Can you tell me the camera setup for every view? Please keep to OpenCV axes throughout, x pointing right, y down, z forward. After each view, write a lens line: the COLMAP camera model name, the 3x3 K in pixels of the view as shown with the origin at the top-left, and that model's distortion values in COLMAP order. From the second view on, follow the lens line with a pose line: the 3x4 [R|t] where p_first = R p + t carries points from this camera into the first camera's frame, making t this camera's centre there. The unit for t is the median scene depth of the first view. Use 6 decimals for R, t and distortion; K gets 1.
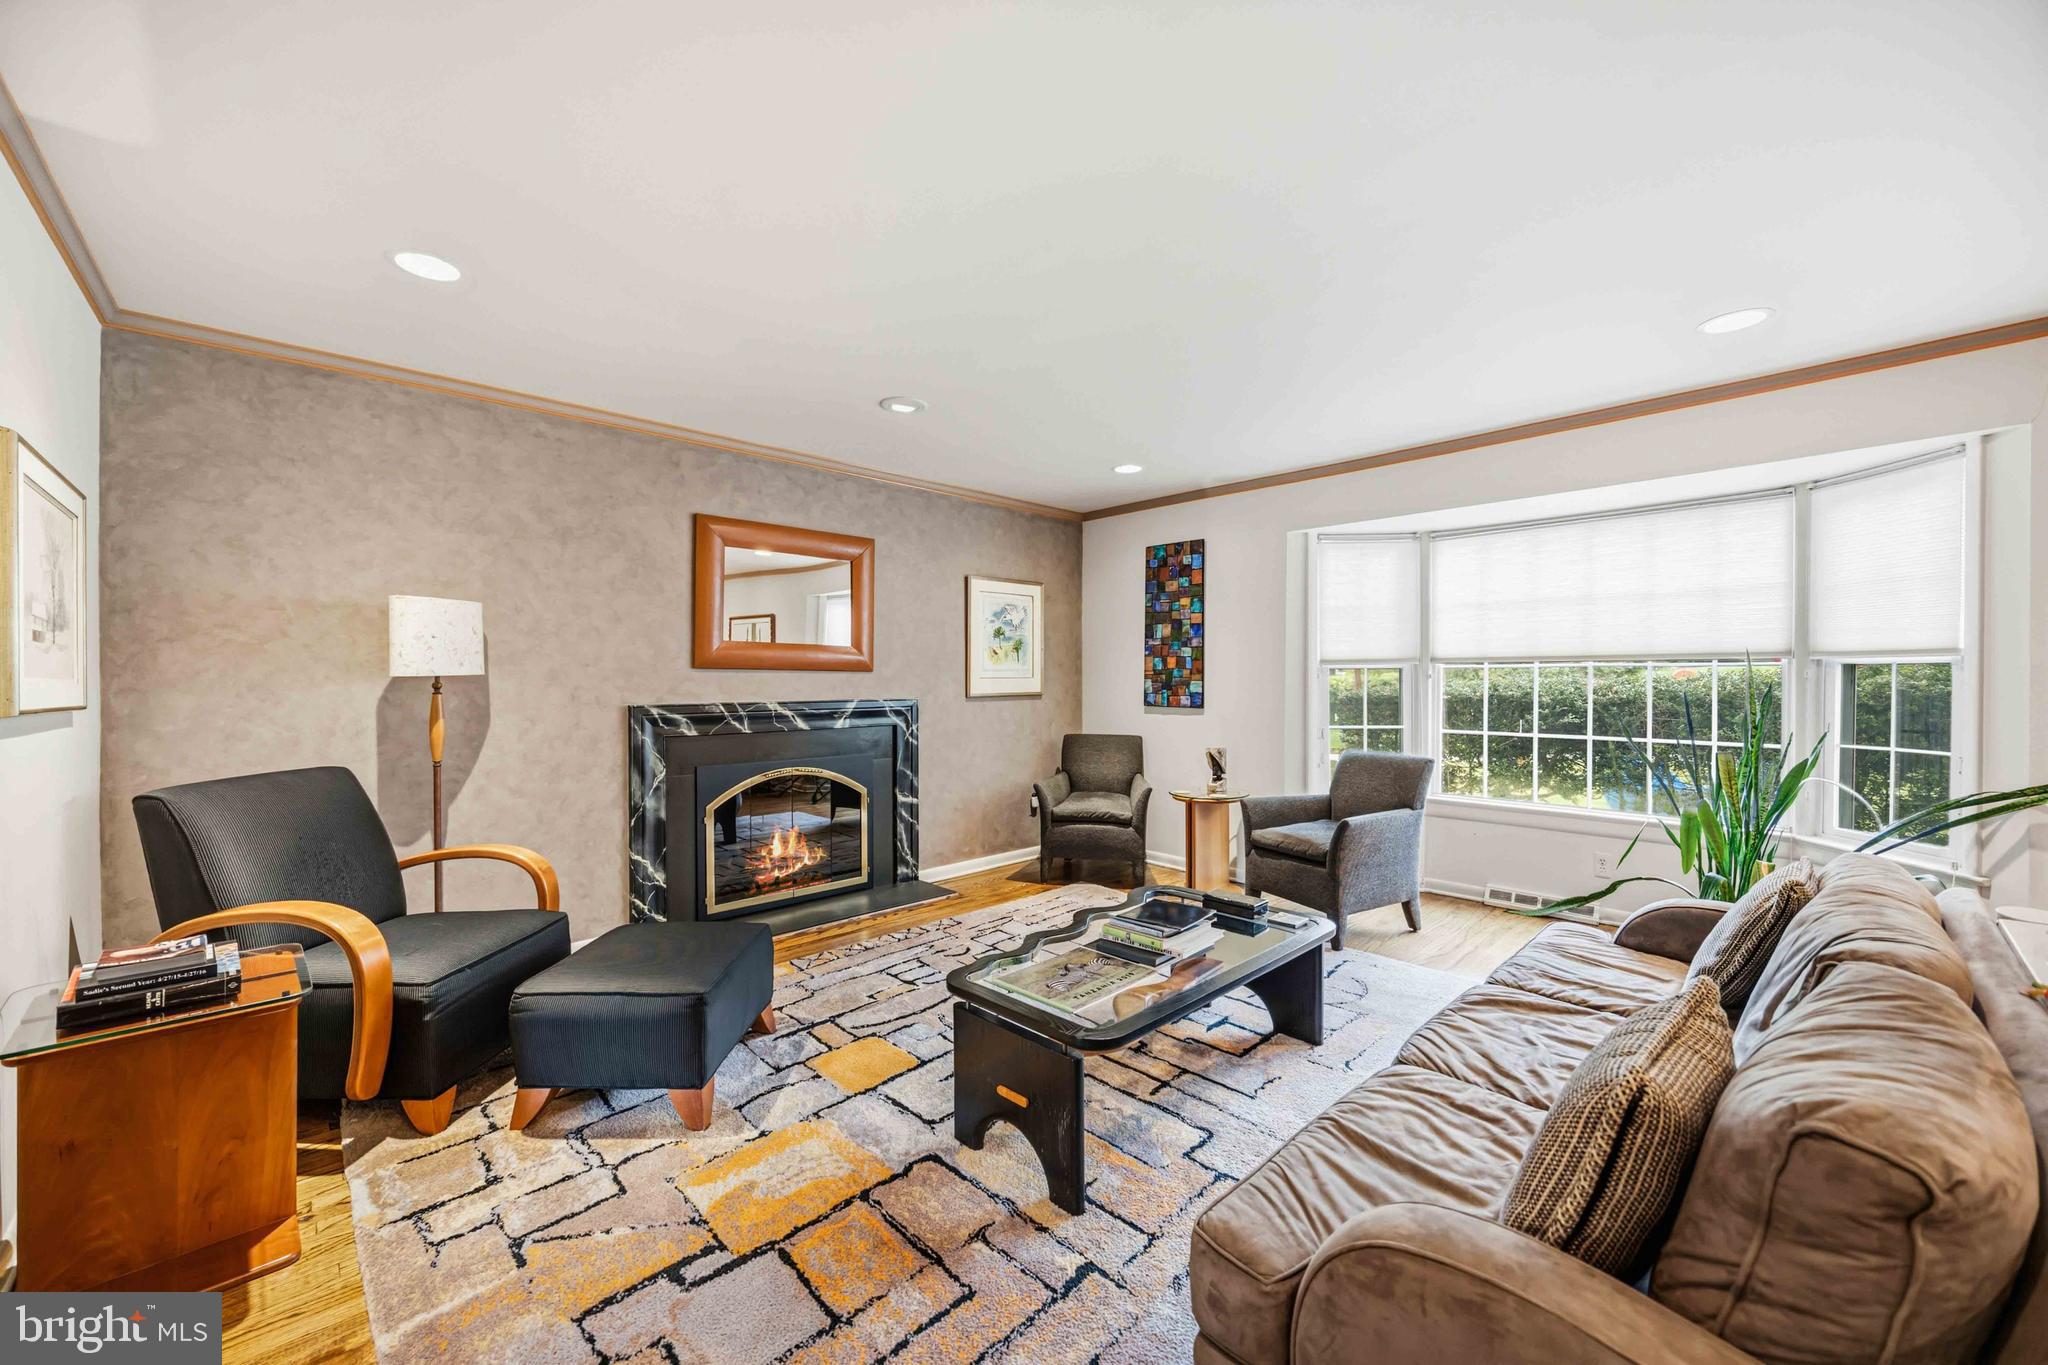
lens RADIAL K [[766.9, 0, 1024.0], [0, 766.9, 682.5], [0, 0, 1]] dist [-0.000989, 0.000002]
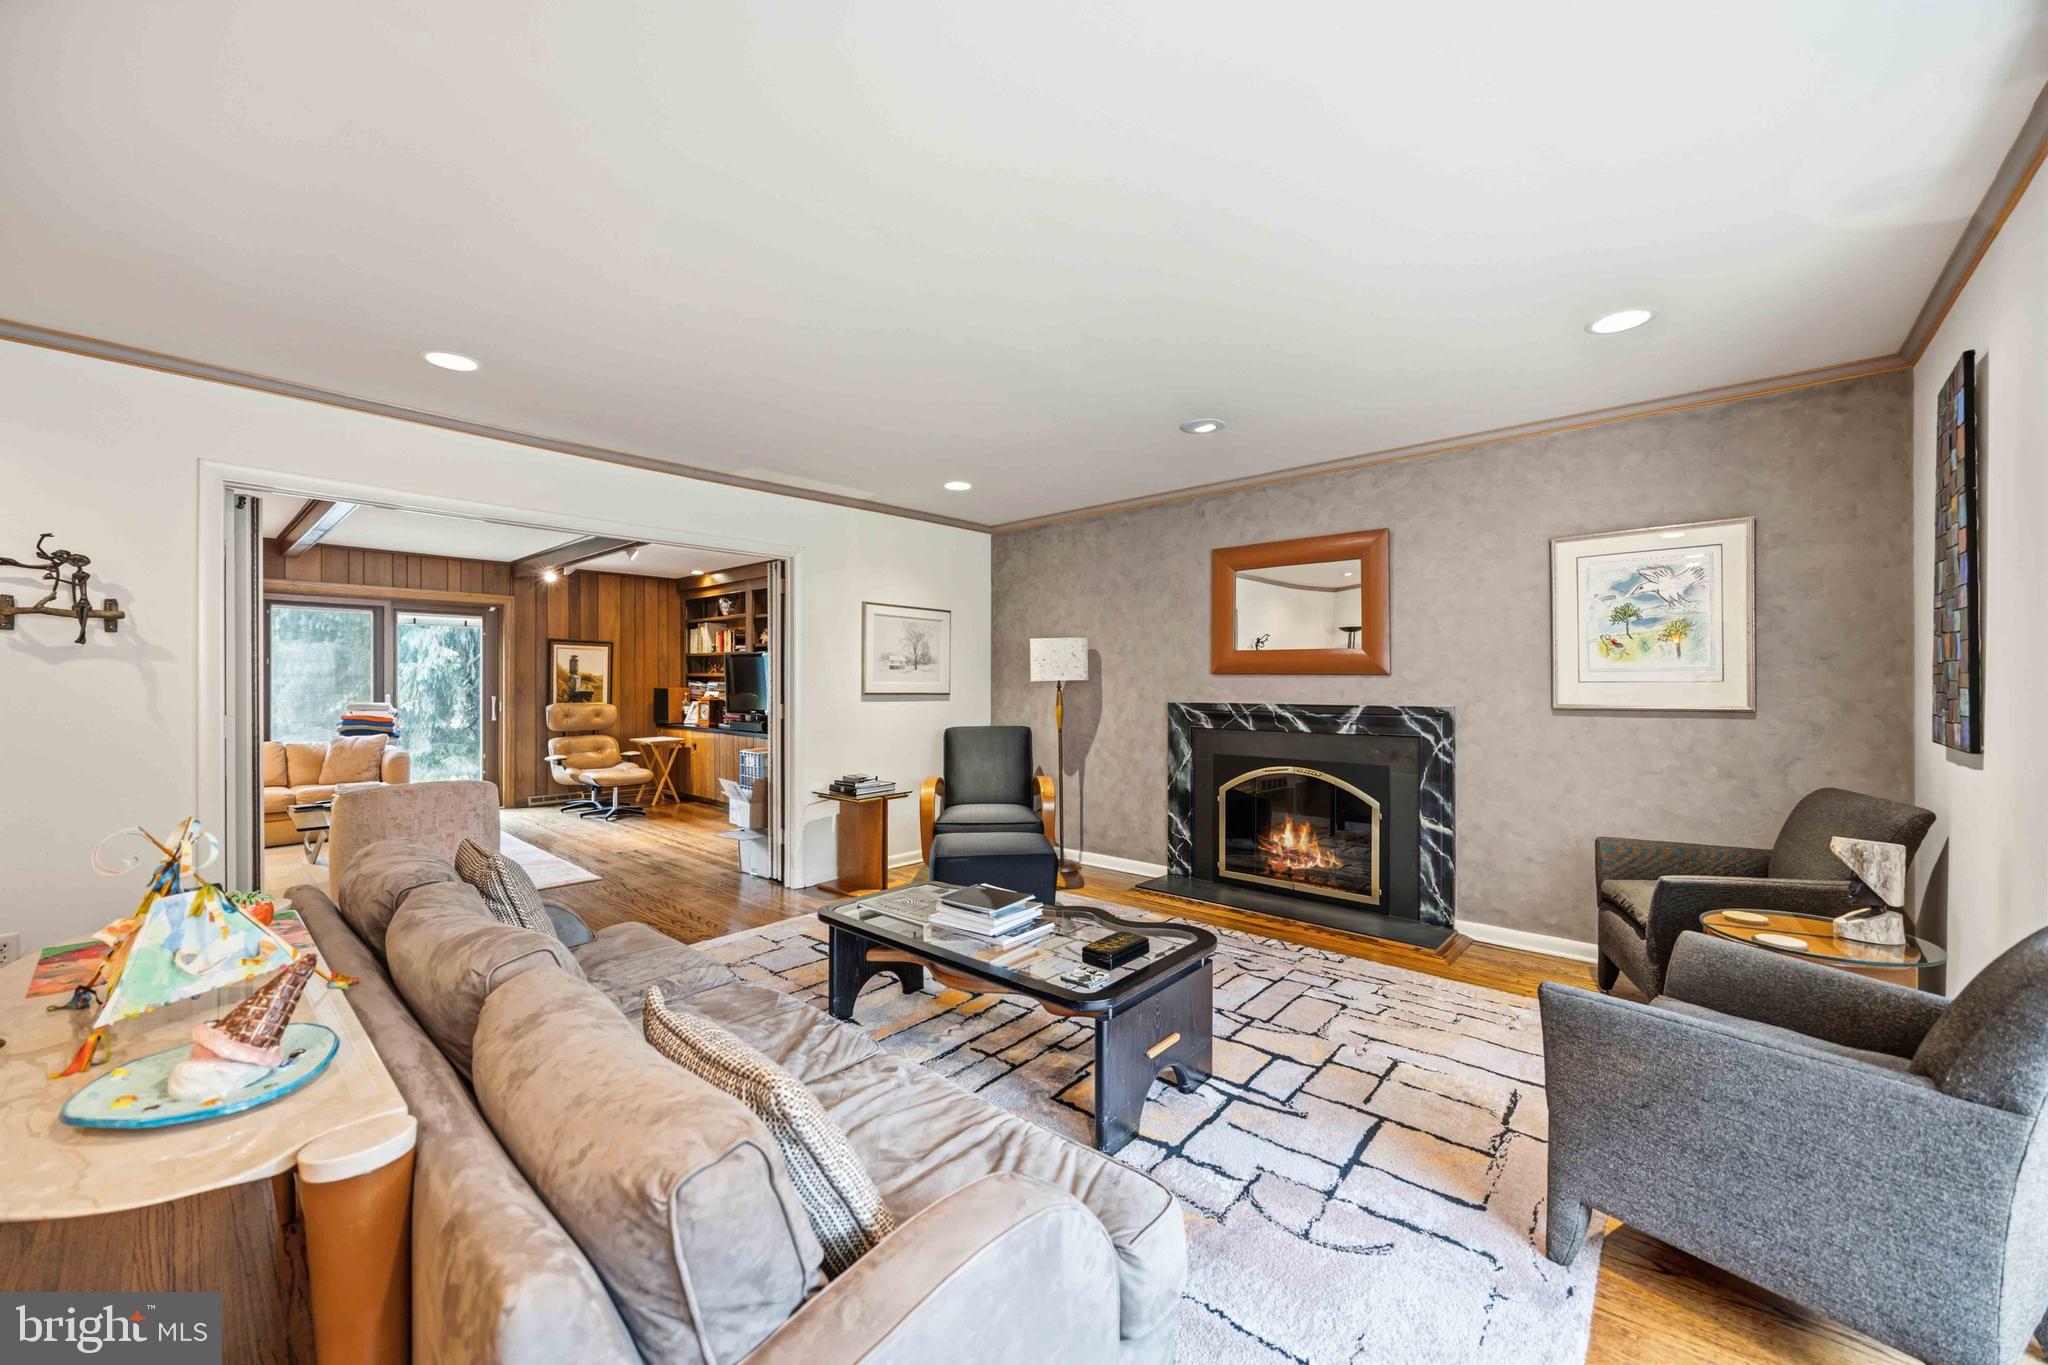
lens RADIAL K [[766.9, 0, 1024.0], [0, 766.9, 682.5], [0, 0, 1]] dist [-0.000989, 0.000002]
pose [[0.093661, -0.000359, -0.995604, 0.765733], [-0.006694, 0.999977, -0.000990, -0.001971], [0.995582, 0.006758, 0.093656, 0.568266]]
